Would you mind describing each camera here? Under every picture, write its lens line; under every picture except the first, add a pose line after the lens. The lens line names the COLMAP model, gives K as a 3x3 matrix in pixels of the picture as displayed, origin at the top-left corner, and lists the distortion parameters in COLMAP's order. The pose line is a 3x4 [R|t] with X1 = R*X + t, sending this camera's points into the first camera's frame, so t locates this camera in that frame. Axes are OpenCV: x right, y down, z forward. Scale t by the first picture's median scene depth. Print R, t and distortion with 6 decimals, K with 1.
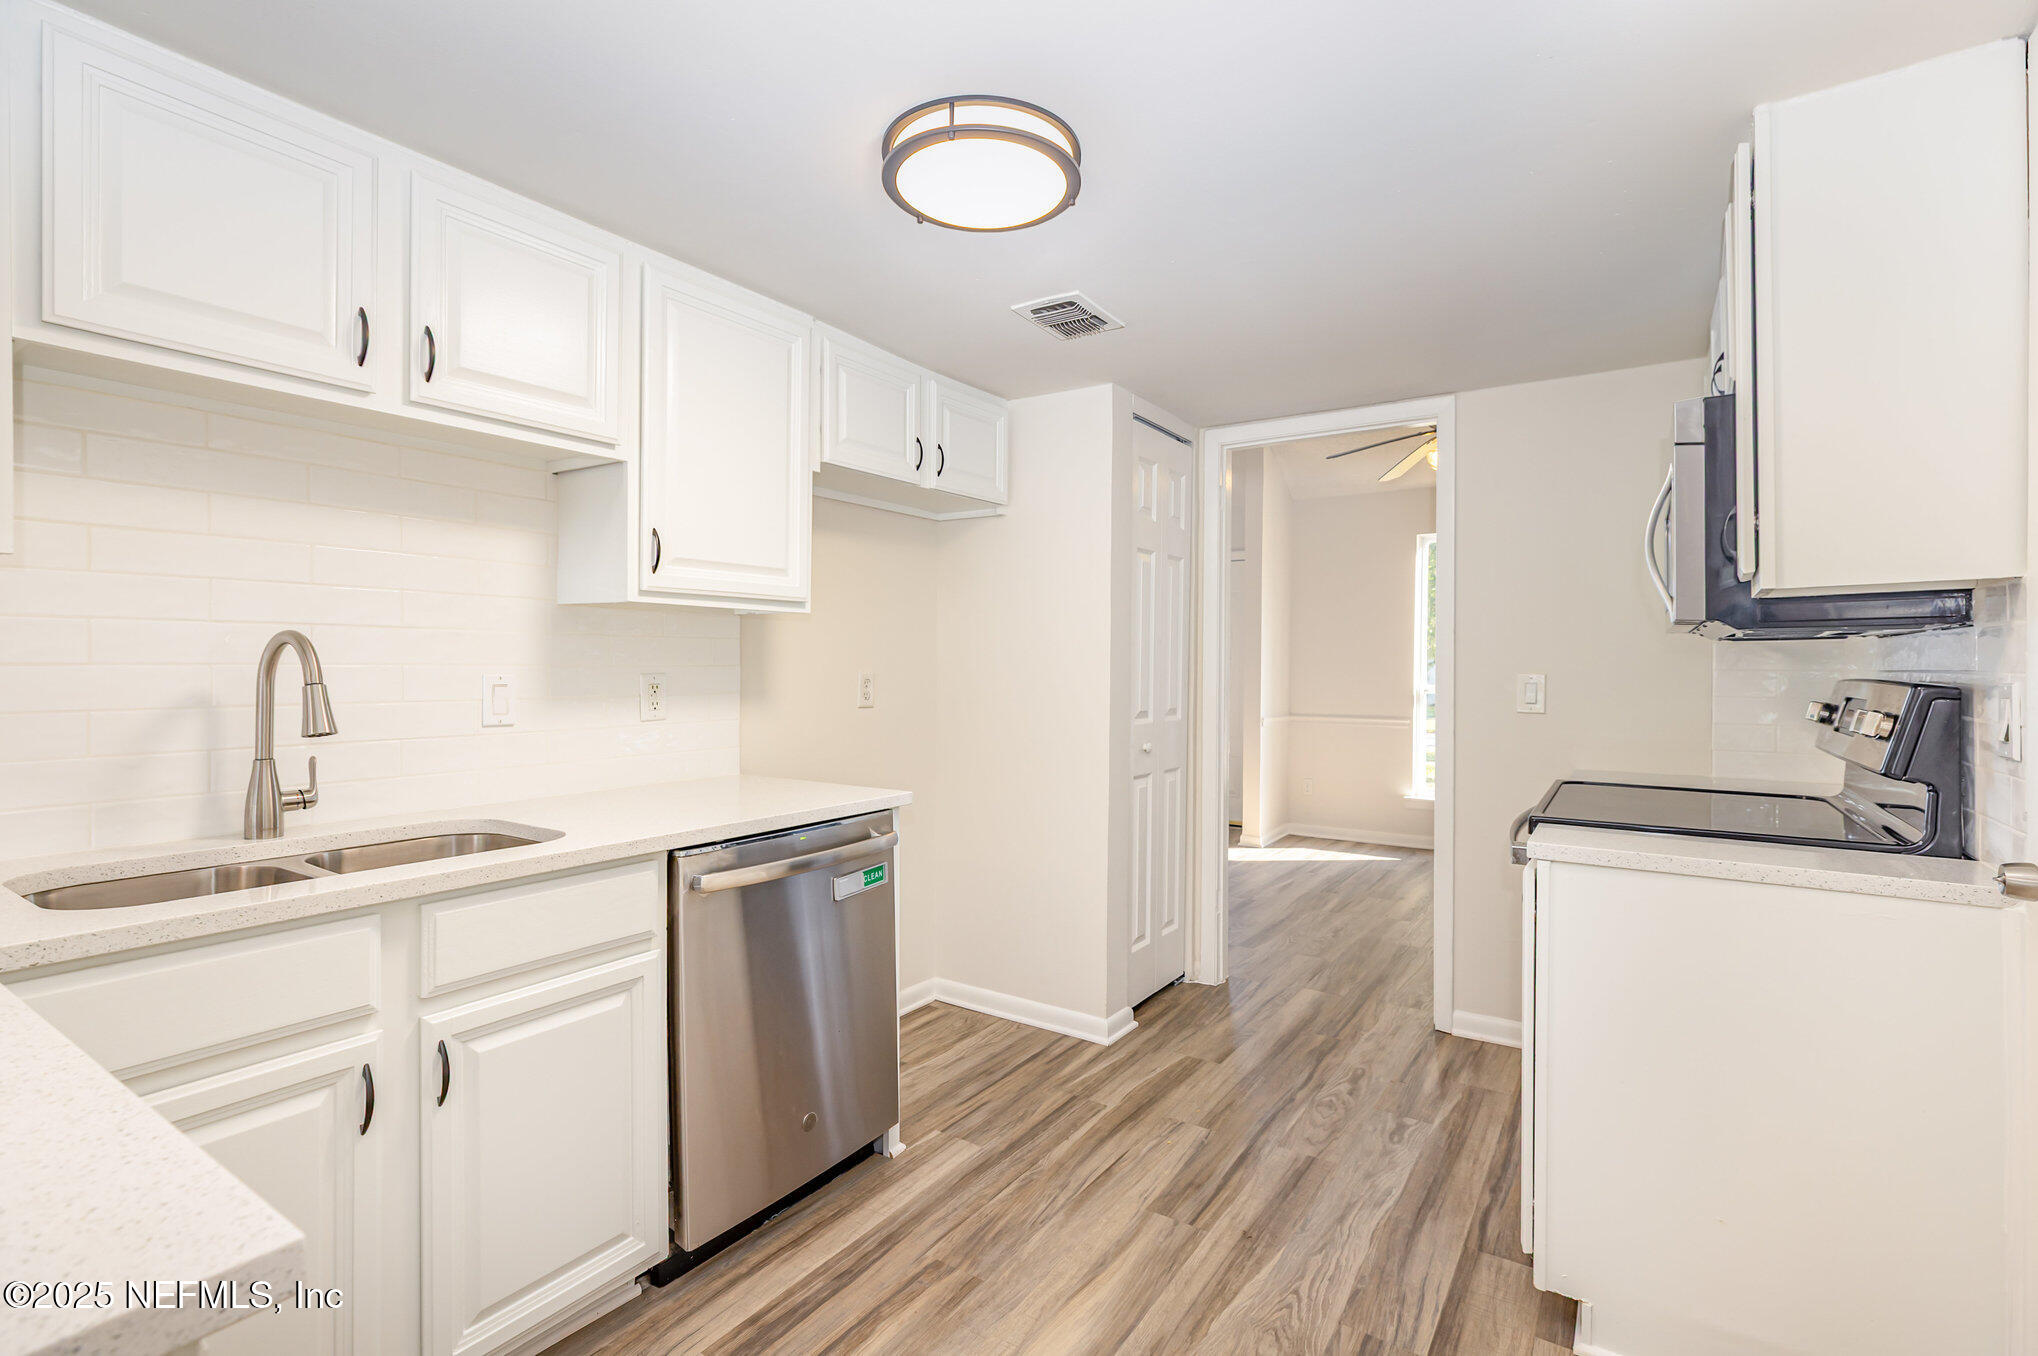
lens RADIAL K [[932.5, 0, 1014.3], [0, 932.5, 671.6], [0, 0, 1]] dist [0.004417, -0.001671]
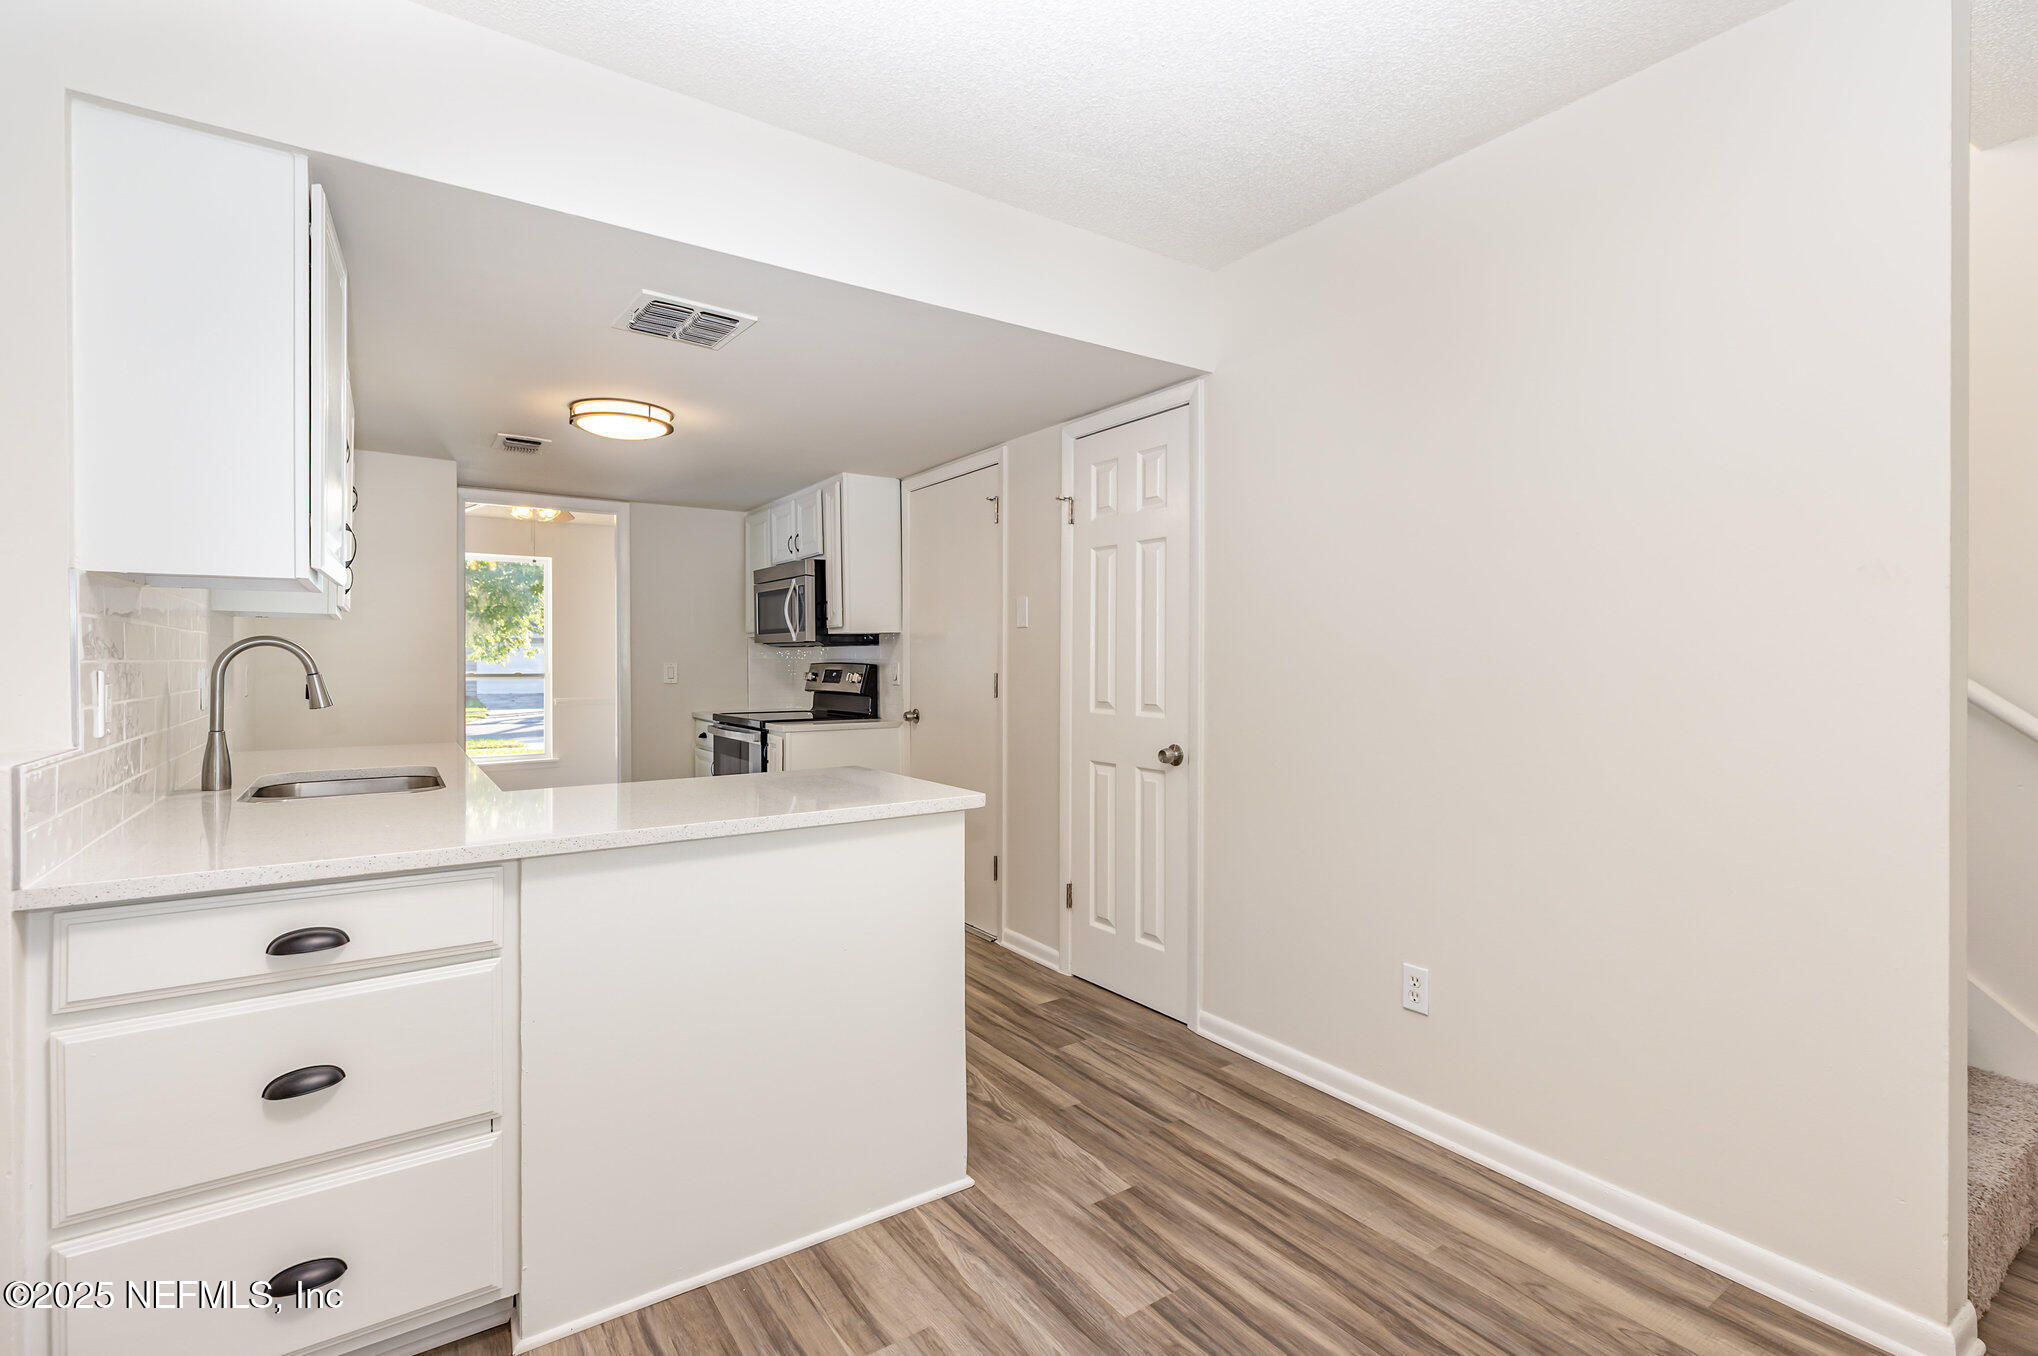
lens RADIAL K [[932.5, 0, 1027.4], [0, 932.5, 674.3], [0, 0, 1]] dist [0.004417, -0.001671]
pose [[0.356275, -0.006259, 0.934360, -1.531906], [0.001989, 0.999980, 0.005940, 0.025665], [-0.934379, -0.000258, 0.356280, -0.521454]]
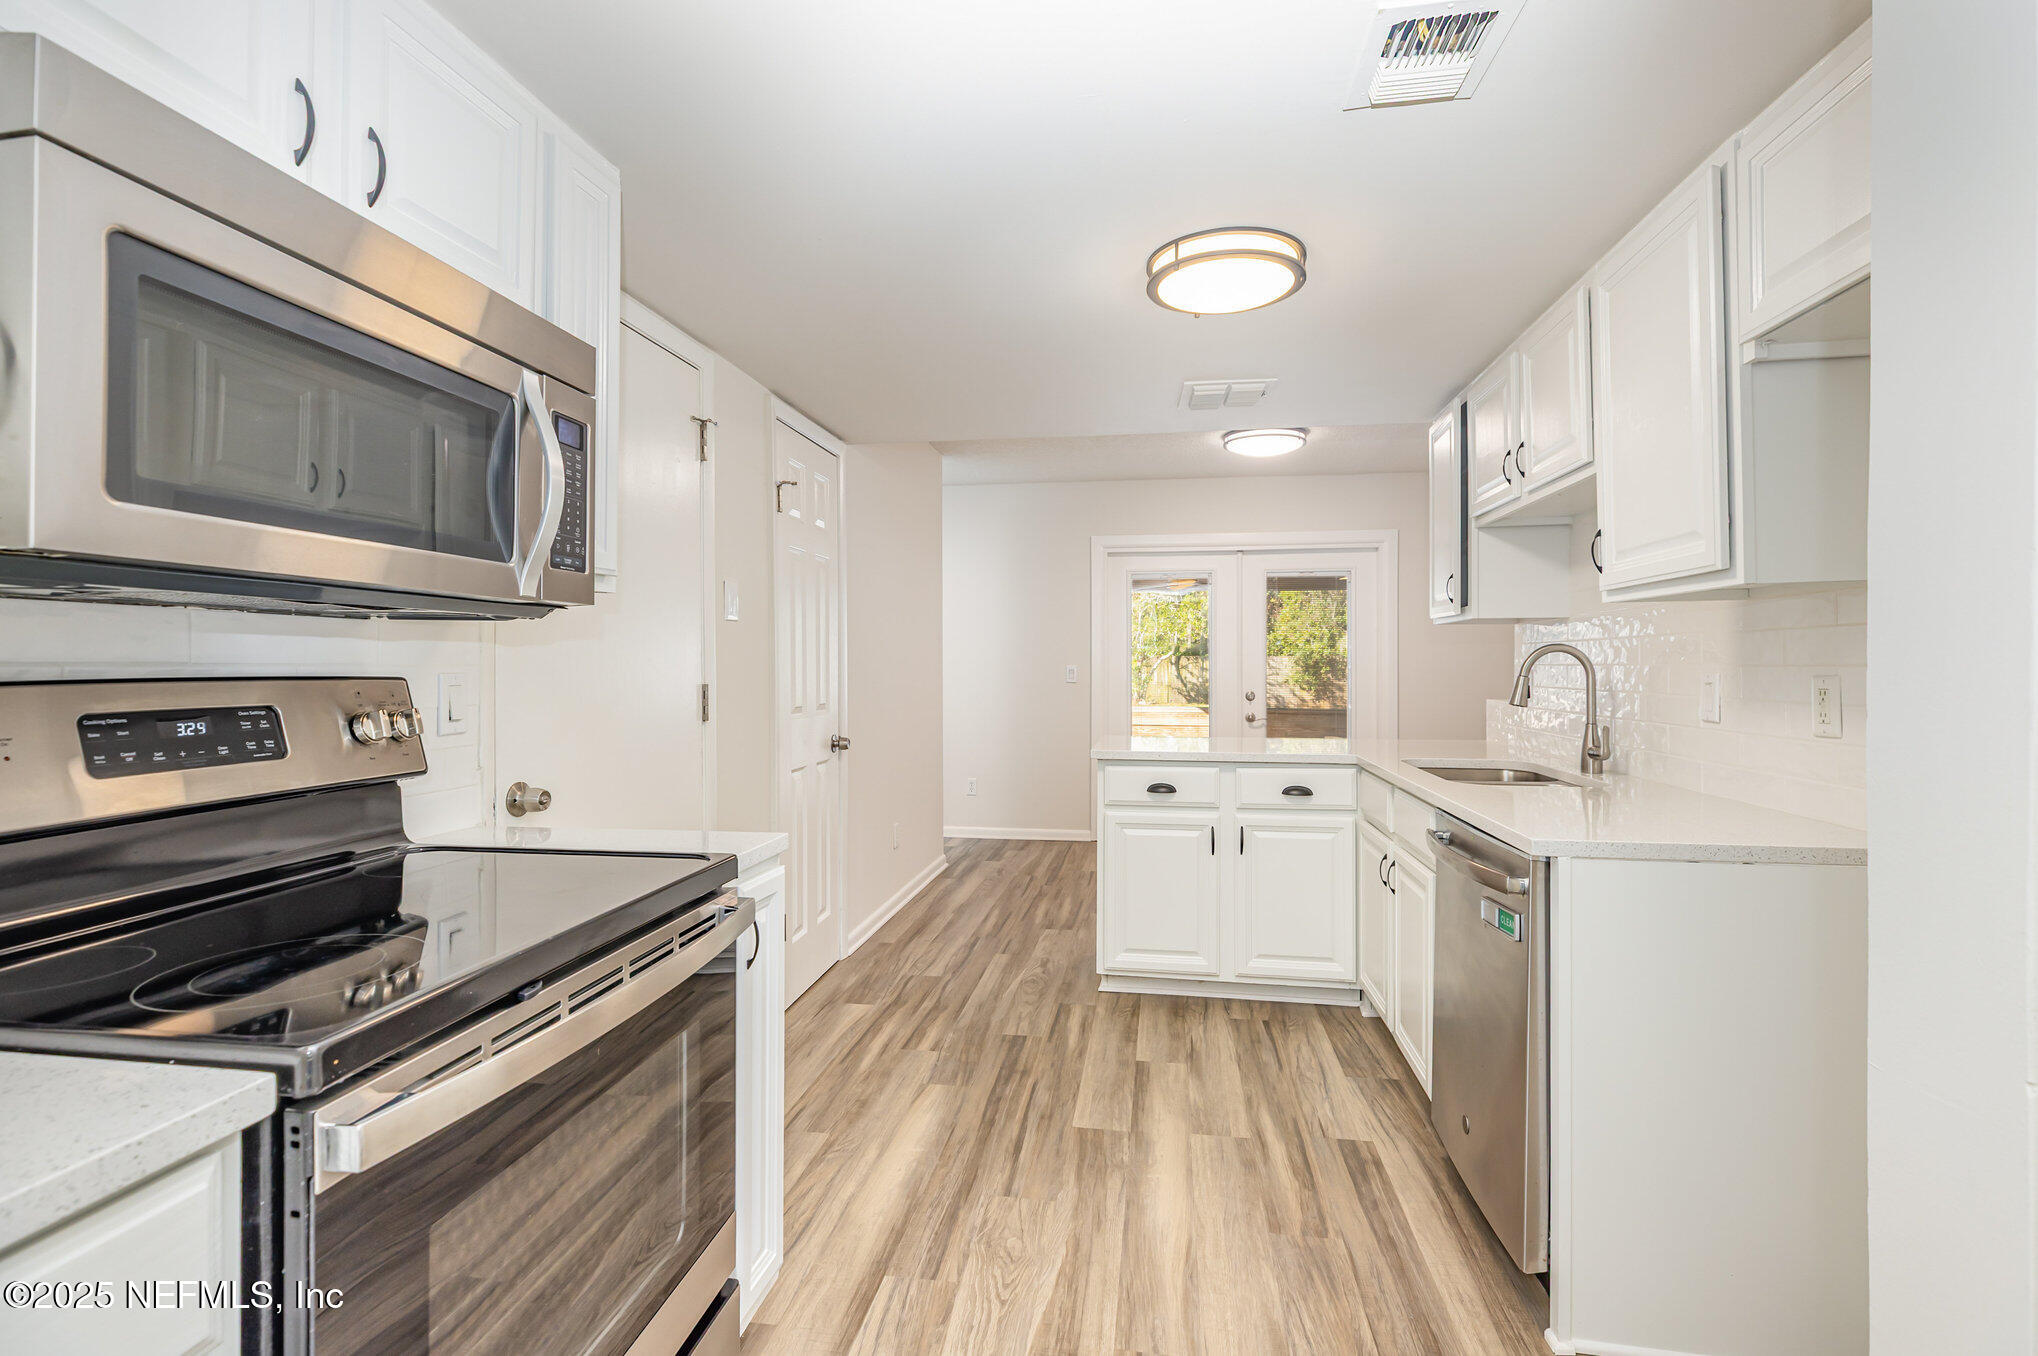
lens RADIAL K [[932.5, 0, 1018.6], [0, 932.5, 663.4], [0, 0, 1]] dist [0.004417, -0.001671]
pose [[-0.903319, -0.004305, -0.428948, 0.714620], [-0.006962, 0.999965, 0.004626, -0.006291], [0.428913, 0.007165, -0.903317, 1.902079]]
